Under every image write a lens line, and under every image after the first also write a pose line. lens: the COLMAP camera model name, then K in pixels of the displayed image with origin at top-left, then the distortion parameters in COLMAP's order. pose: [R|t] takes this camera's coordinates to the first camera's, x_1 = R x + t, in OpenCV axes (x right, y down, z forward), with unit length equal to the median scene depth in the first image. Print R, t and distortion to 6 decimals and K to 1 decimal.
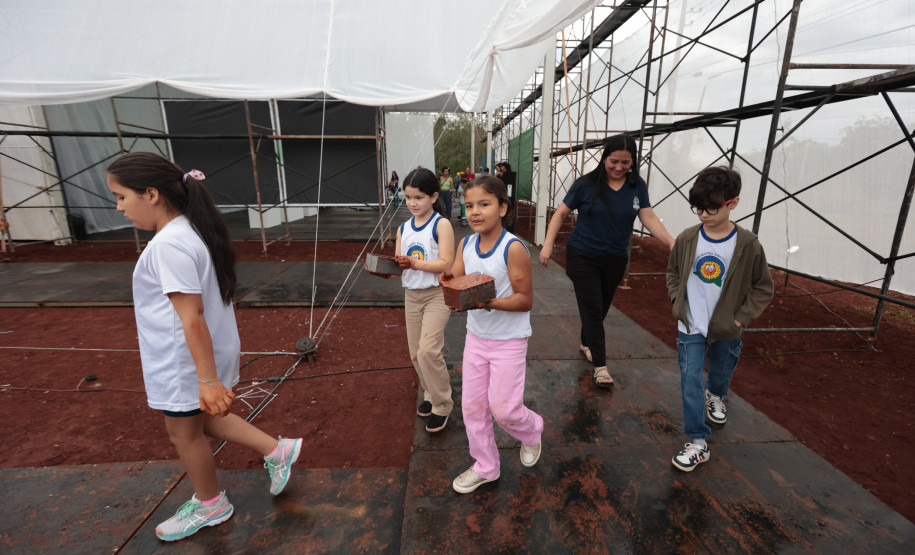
lens RADIAL K [[404.1, 0, 456.9], [0, 404.1, 275.6], [0, 0, 1]] dist [0.001151, 0.000022]
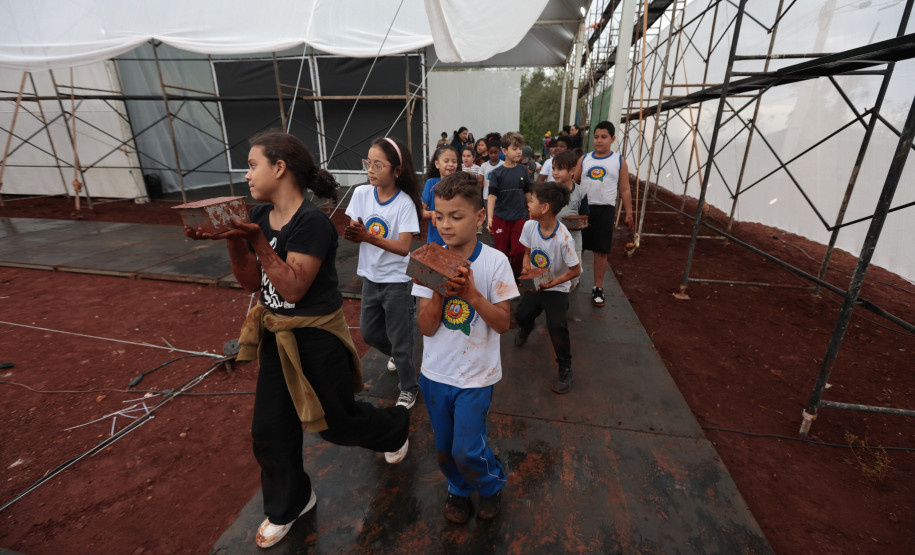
lens RADIAL K [[401.2, 0, 458.3], [0, 401.2, 279.4], [0, 0, 1]] dist [-0.000103, -0.000433]
pose [[0.974676, 0.081835, -0.208108, 0.125298], [-0.060849, 0.992574, 0.105327, -0.045380], [0.215182, -0.089996, 0.972418, 0.132943]]
